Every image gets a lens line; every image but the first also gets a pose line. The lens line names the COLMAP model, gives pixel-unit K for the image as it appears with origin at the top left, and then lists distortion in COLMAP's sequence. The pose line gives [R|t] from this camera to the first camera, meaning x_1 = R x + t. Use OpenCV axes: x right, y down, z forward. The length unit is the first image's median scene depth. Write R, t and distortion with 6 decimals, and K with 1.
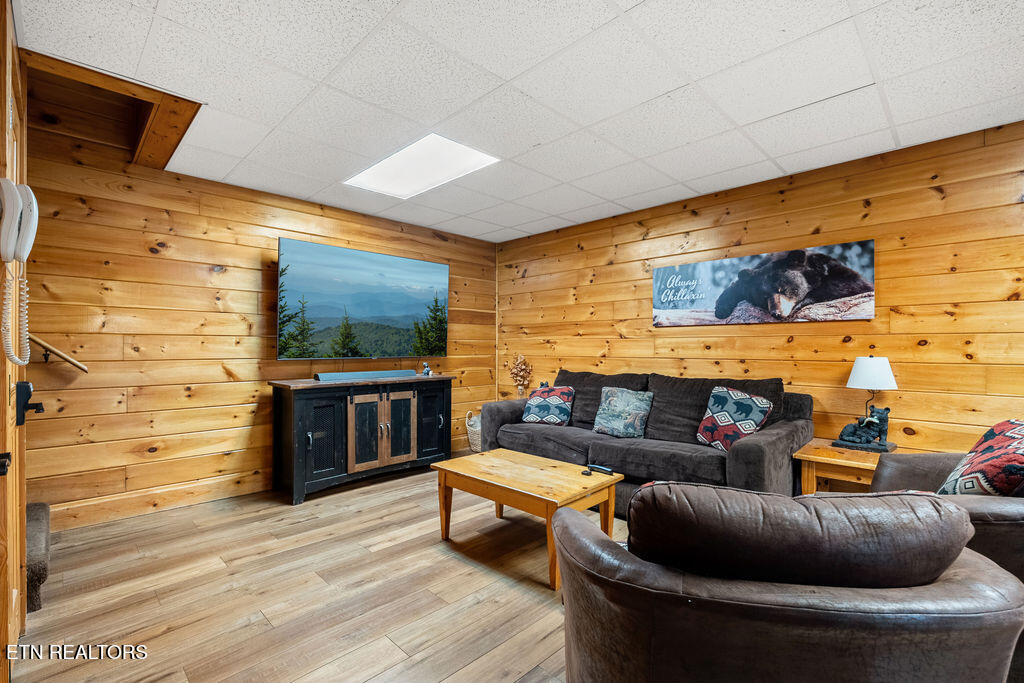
lens RADIAL K [[453.7, 0, 505.5], [0, 453.7, 348.1], [0, 0, 1]] dist [-0.004297, -0.000137]
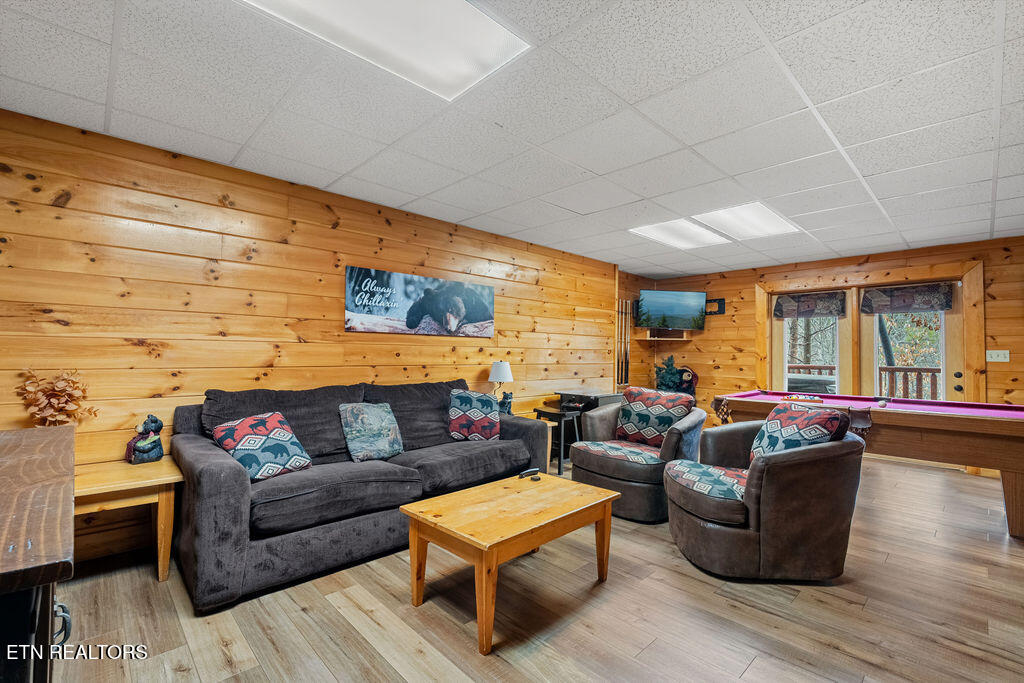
lens RADIAL K [[453.7, 0, 506.5], [0, 453.7, 342.4], [0, 0, 1]] dist [-0.004297, -0.000137]
pose [[0.020794, 0.025711, 0.999453, -0.727143], [-0.008947, 0.999634, -0.025529, -0.006406], [-0.999744, -0.008411, 0.021017, 0.882207]]
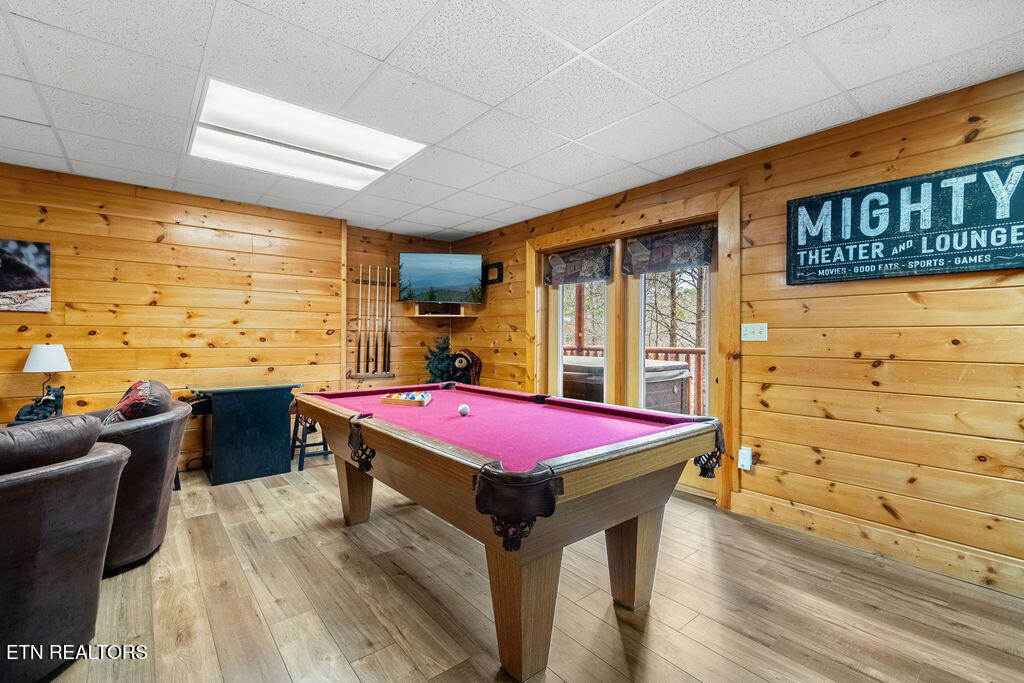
lens RADIAL K [[453.7, 0, 514.5], [0, 453.7, 341.3], [0, 0, 1]] dist [-0.004297, -0.000137]
pose [[0.090785, -0.005591, 0.995855, -0.223282], [-0.002605, 0.999979, 0.005851, 0.001322], [-0.995867, -0.003125, 0.090768, -0.281090]]
